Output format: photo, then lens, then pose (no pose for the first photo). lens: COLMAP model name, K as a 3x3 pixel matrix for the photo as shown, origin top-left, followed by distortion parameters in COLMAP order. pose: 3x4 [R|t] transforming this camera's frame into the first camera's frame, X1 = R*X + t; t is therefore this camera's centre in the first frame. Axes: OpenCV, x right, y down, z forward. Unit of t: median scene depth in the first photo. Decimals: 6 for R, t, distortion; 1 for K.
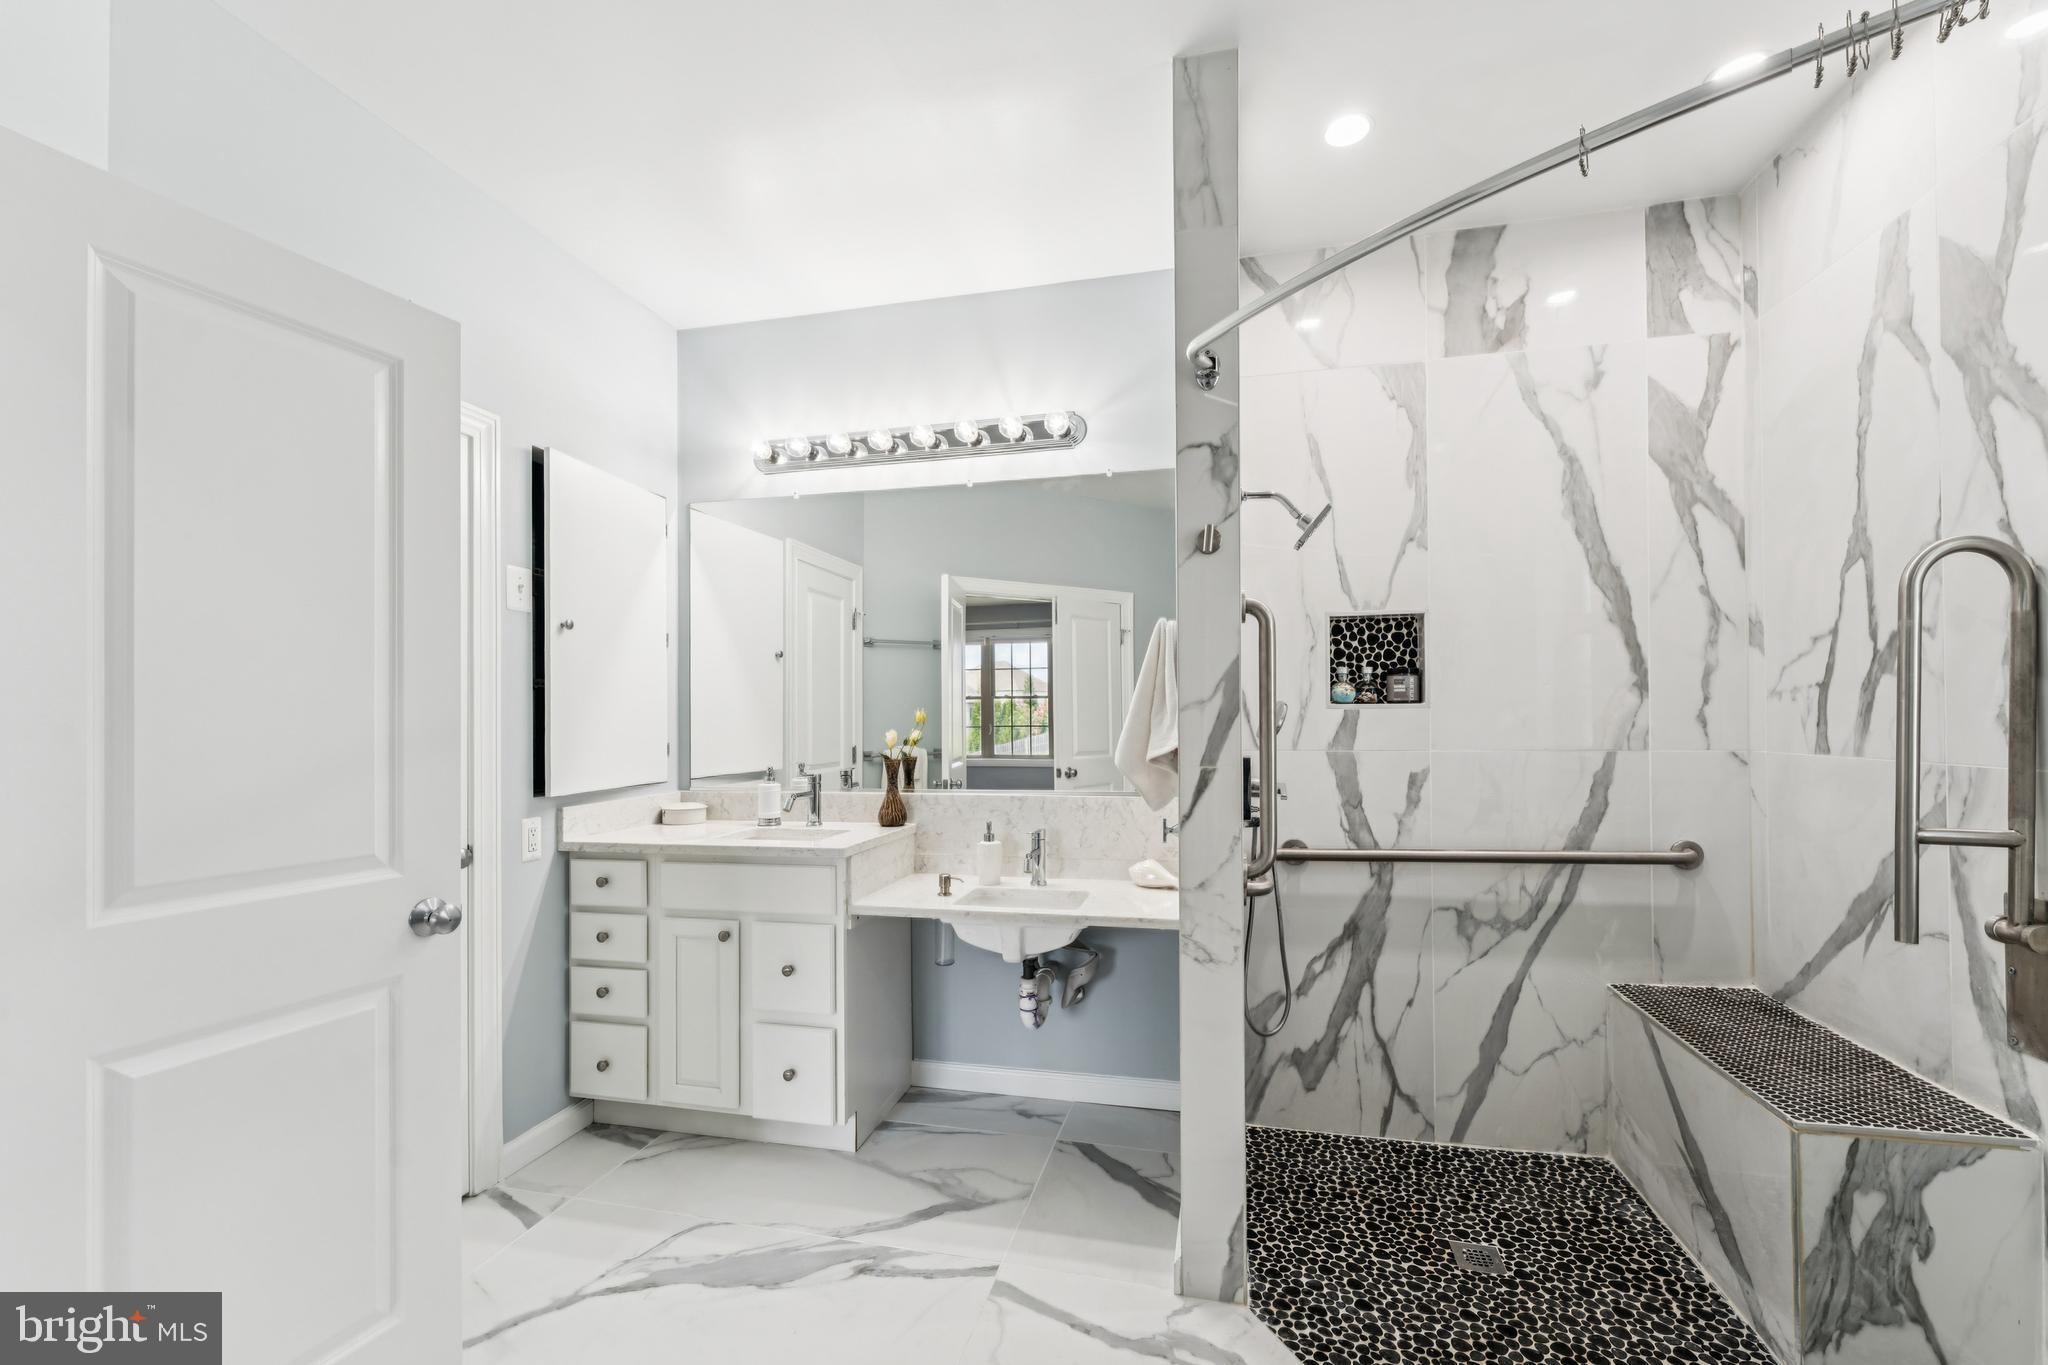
lens RADIAL K [[814.1, 0, 1018.8], [0, 814.1, 727.3], [0, 0, 1]] dist [-0.003690, 0.000368]
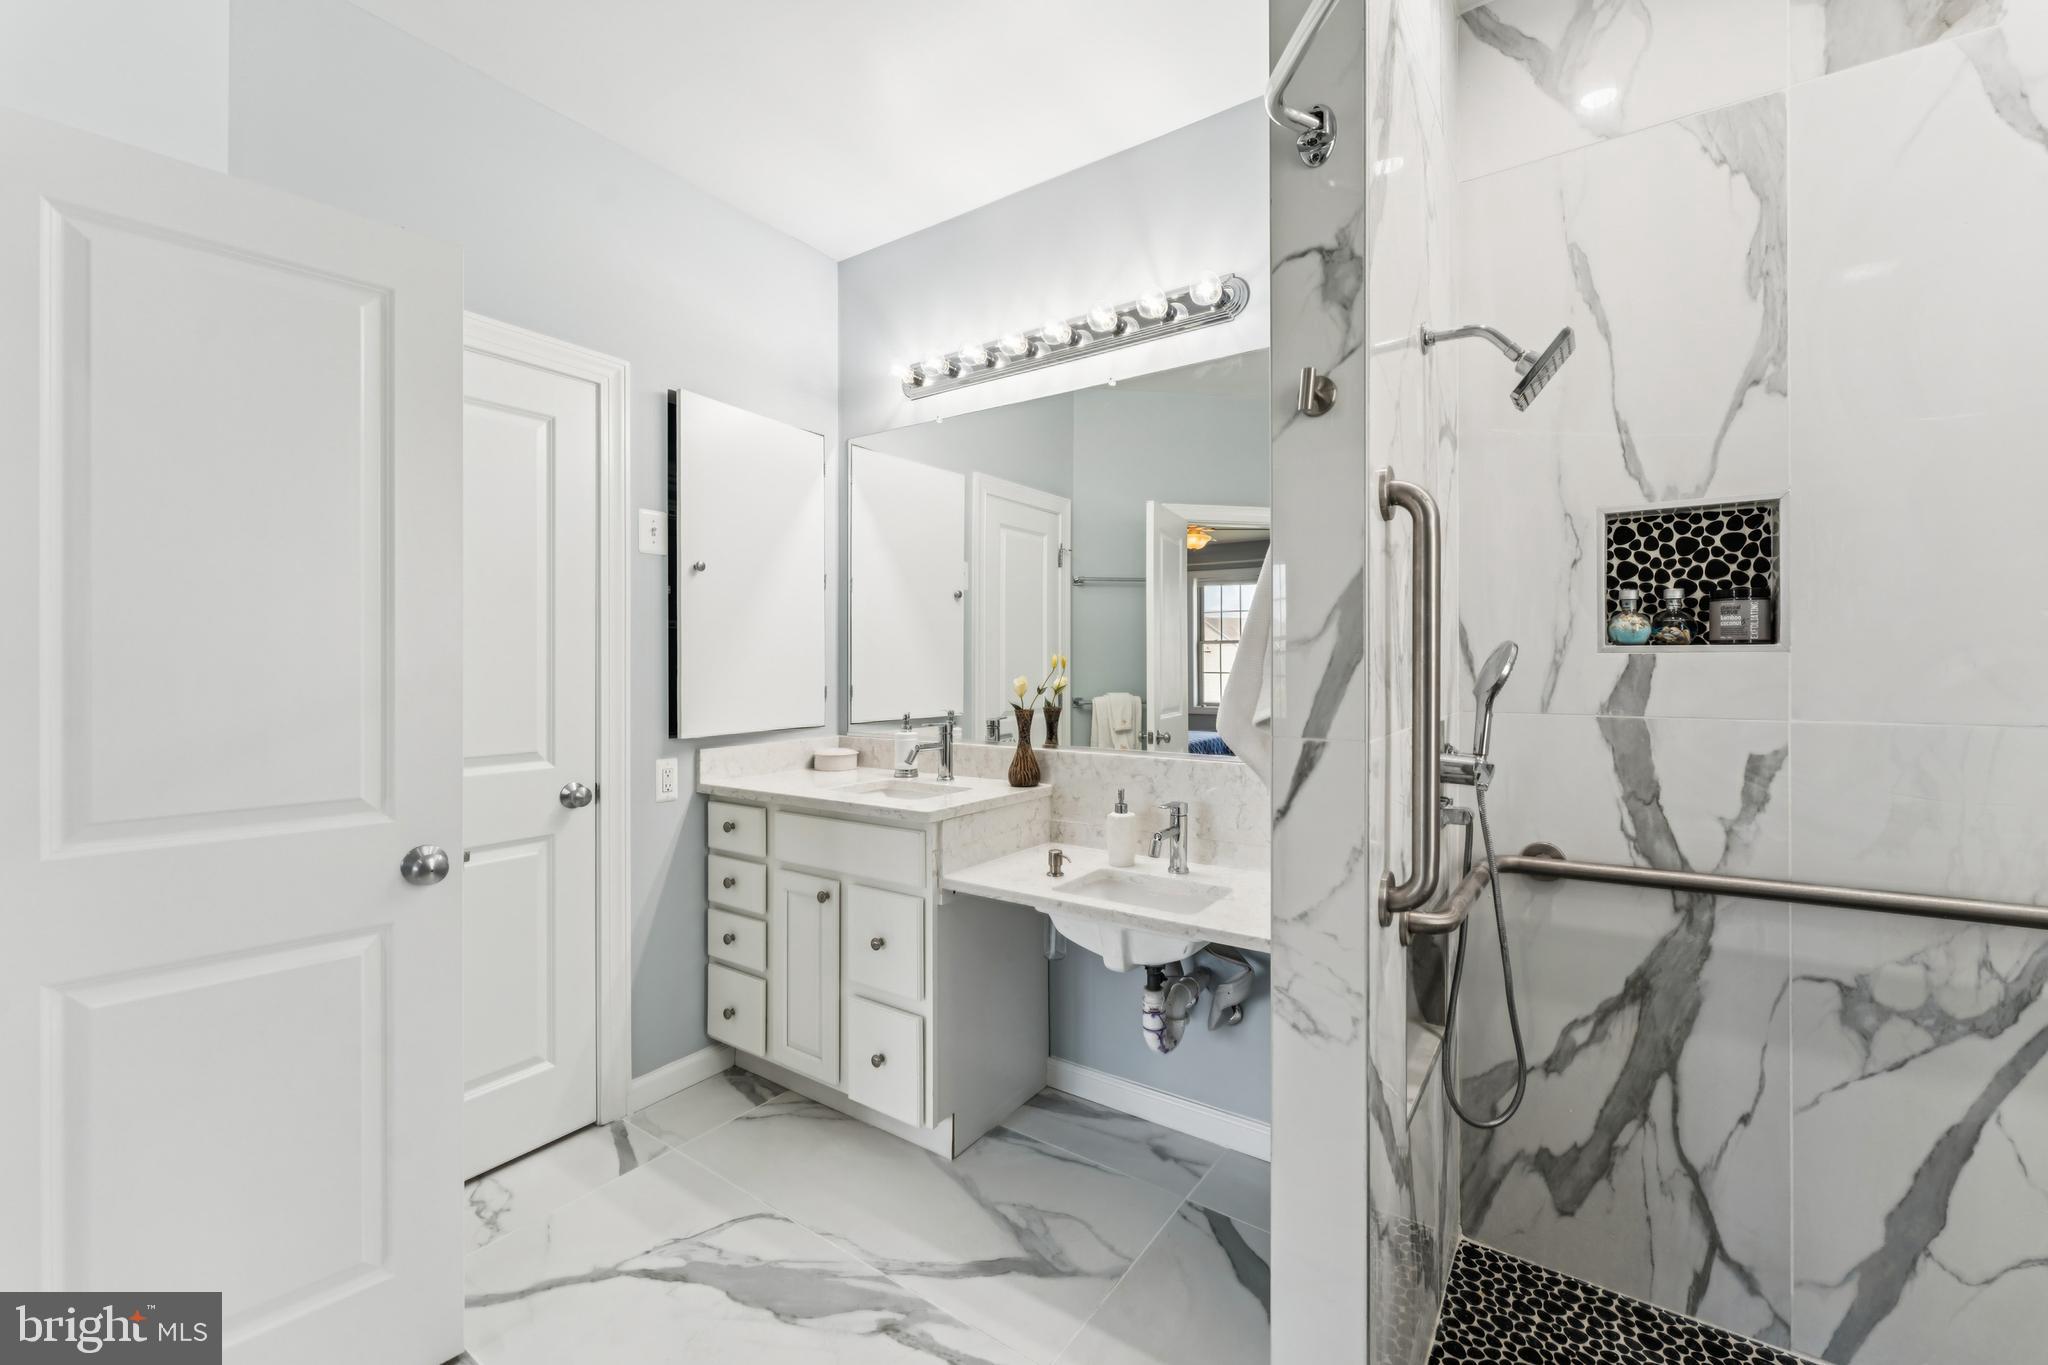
lens RADIAL K [[814.1, 0, 1025.4], [0, 814.1, 673.2], [0, 0, 1]] dist [-0.003690, 0.000368]
pose [[0.936315, 0.011379, -0.350978, 0.174433], [-0.010556, 0.999935, 0.004258, -0.003946], [0.351003, -0.000282, 0.936374, 0.213693]]
